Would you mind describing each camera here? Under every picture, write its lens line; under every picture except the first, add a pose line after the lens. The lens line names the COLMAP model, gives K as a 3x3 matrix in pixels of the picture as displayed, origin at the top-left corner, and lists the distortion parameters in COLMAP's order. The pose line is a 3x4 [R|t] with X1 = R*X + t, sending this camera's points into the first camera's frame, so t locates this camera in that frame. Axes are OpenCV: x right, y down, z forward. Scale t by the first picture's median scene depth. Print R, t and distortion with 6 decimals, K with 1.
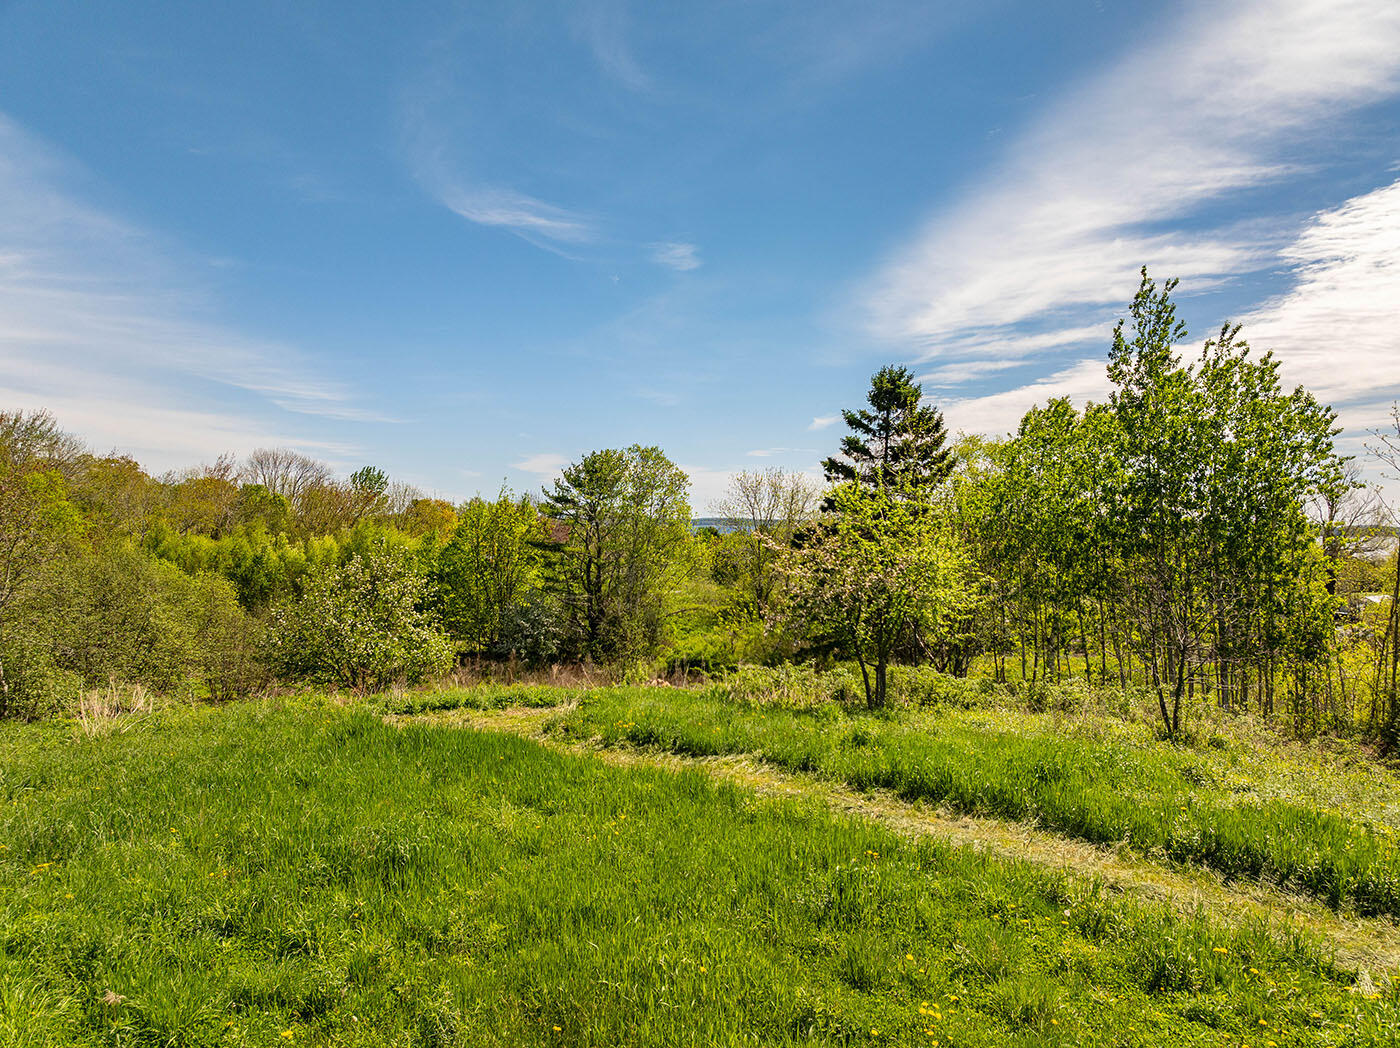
lens RADIAL K [[953.5, 0, 706.9], [0, 953.5, 528.8], [0, 0, 1]] dist [-0.040122, 0.001780]
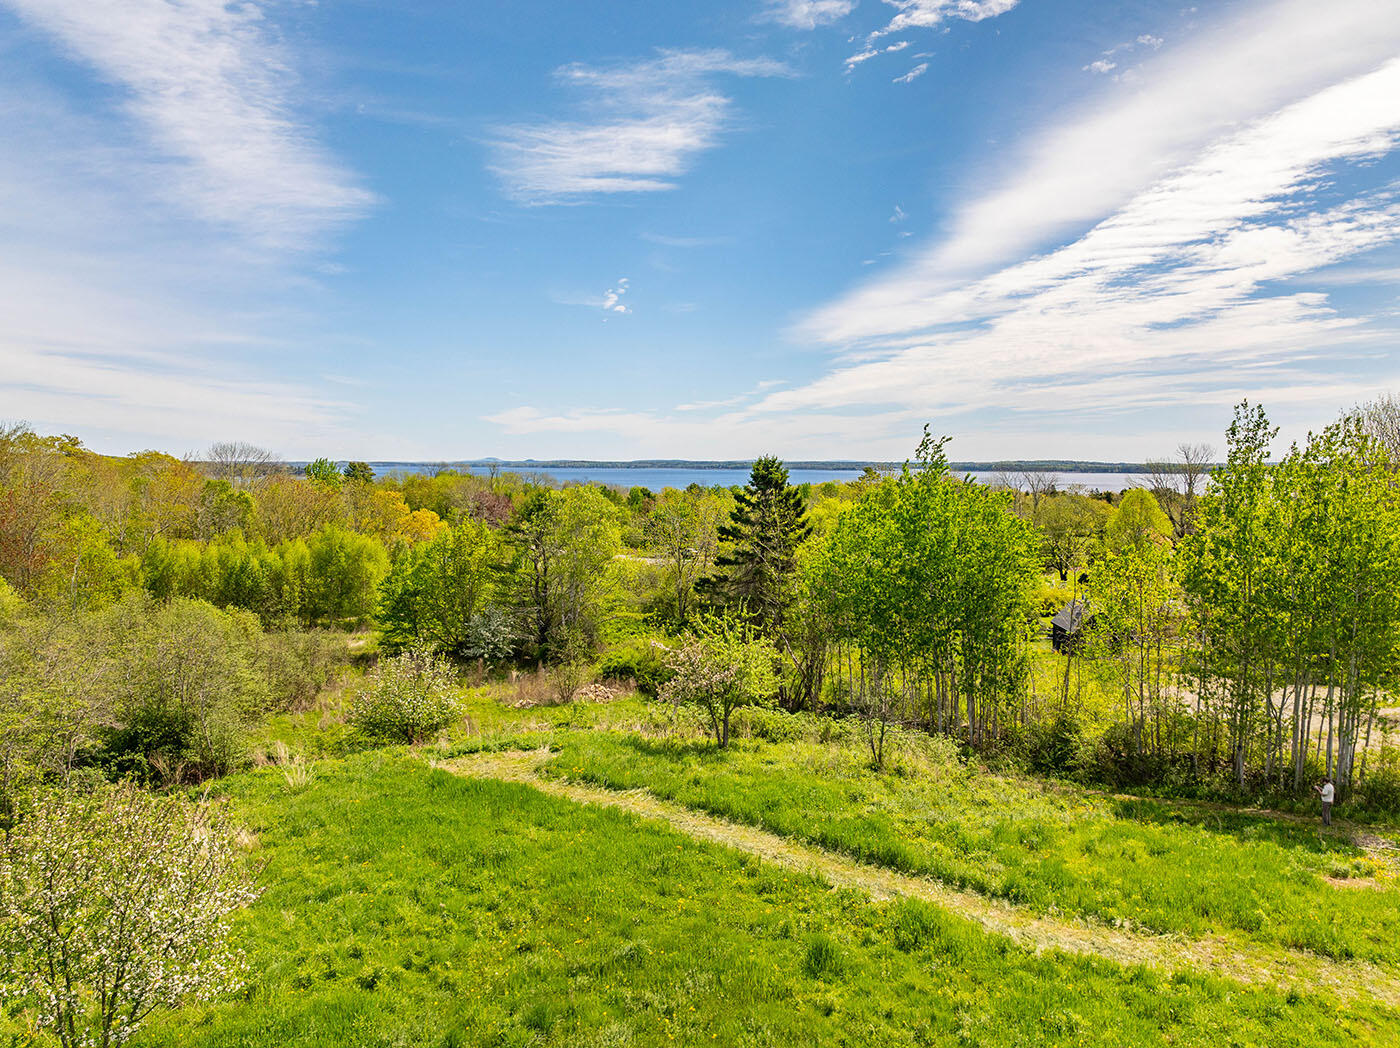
lens RADIAL K [[953.5, 0, 706.9], [0, 953.5, 528.8], [0, 0, 1]] dist [-0.040122, 0.001780]
pose [[0.997637, -0.014498, 0.067151, 0.041332], [0.010460, 0.998138, 0.060099, -0.336621], [-0.067898, -0.059254, 0.995931, -0.761991]]
